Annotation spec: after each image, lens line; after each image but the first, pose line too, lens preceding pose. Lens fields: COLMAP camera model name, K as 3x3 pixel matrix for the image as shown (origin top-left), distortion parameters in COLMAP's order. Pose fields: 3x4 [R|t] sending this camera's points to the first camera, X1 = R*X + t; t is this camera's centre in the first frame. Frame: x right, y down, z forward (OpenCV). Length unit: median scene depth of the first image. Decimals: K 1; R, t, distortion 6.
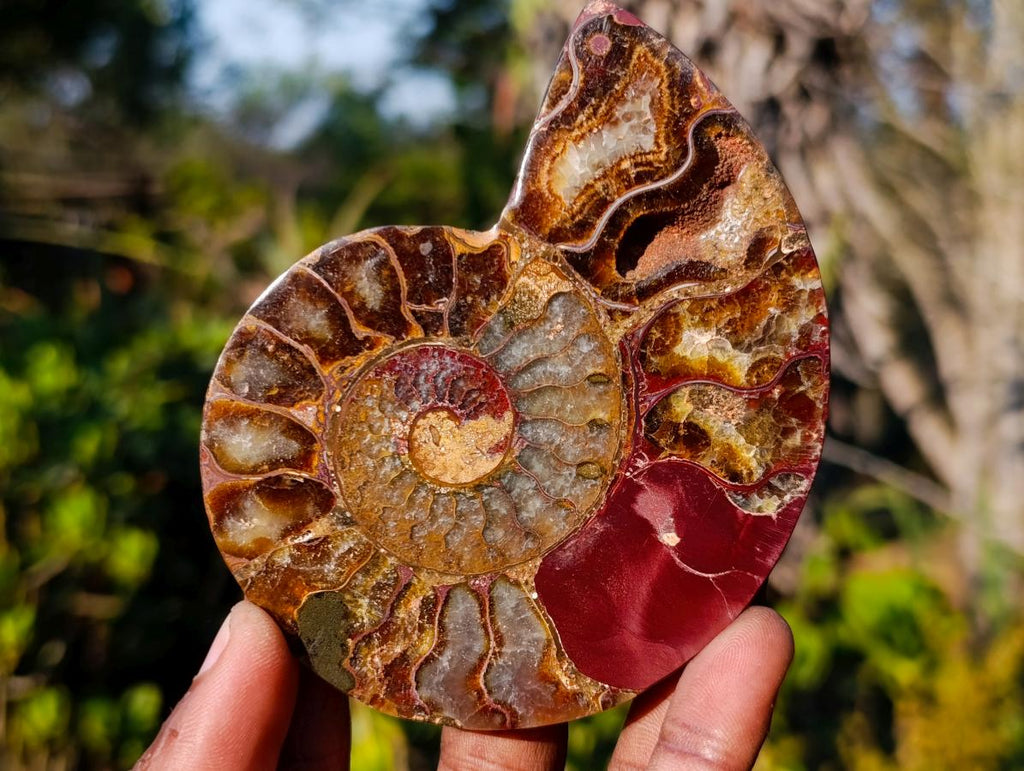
lens RADIAL K [[1638.4, 0, 516.0], [0, 1638.4, 385.4], [0, 0, 1]] dist [0.104927, 0.000000]
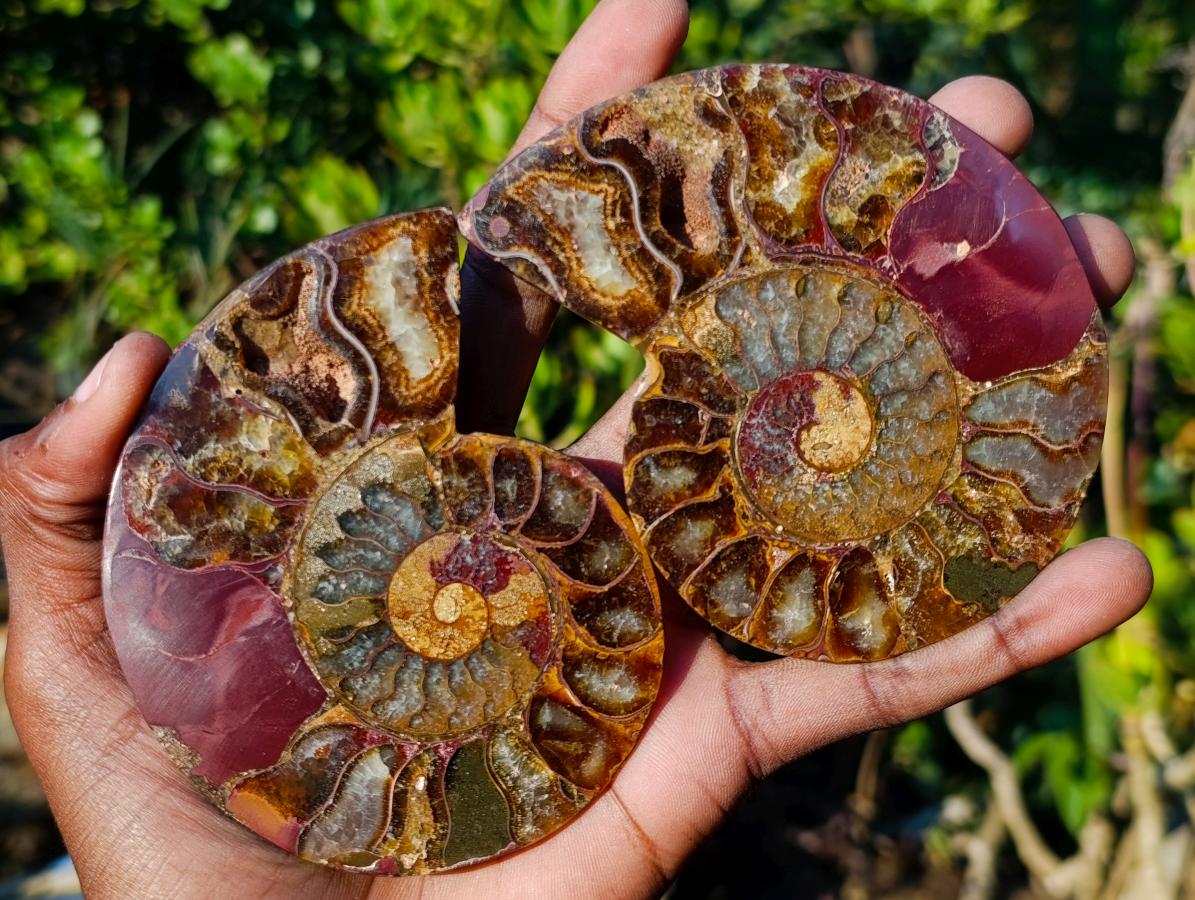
lens RADIAL K [[1911.9, 0, 579.5], [0, 1911.9, 482.3], [0, 0, 1]] dist [0.104927, 0.000000]
pose [[0.192291, -0.977746, -0.083891, 0.002550], [0.975510, 0.199752, -0.092080, -0.004550], [0.106788, -0.064131, 0.992211, -0.277285]]
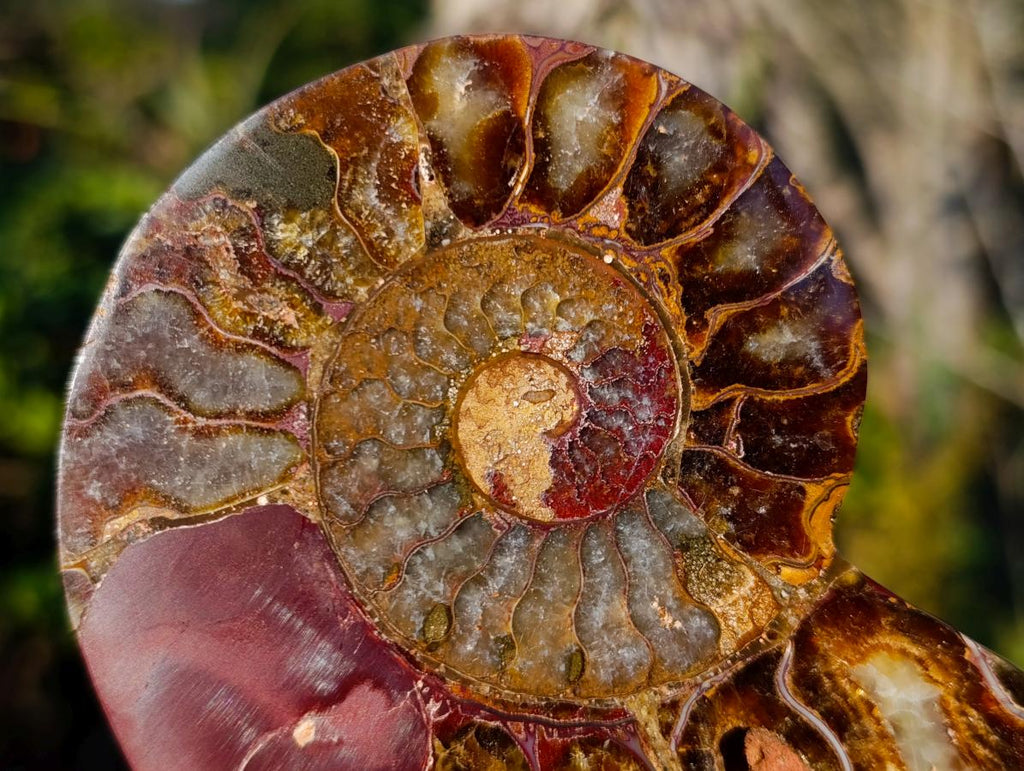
lens RADIAL K [[1638.4, 0, 506.6], [0, 1638.4, 353.9], [0, 0, 1]] dist [0.104927, 0.000000]
pose [[-0.194665, 0.976433, -0.093187, -0.003277], [-0.980800, -0.192638, 0.030368, 0.026397], [0.011701, 0.097309, 0.995185, 0.354720]]
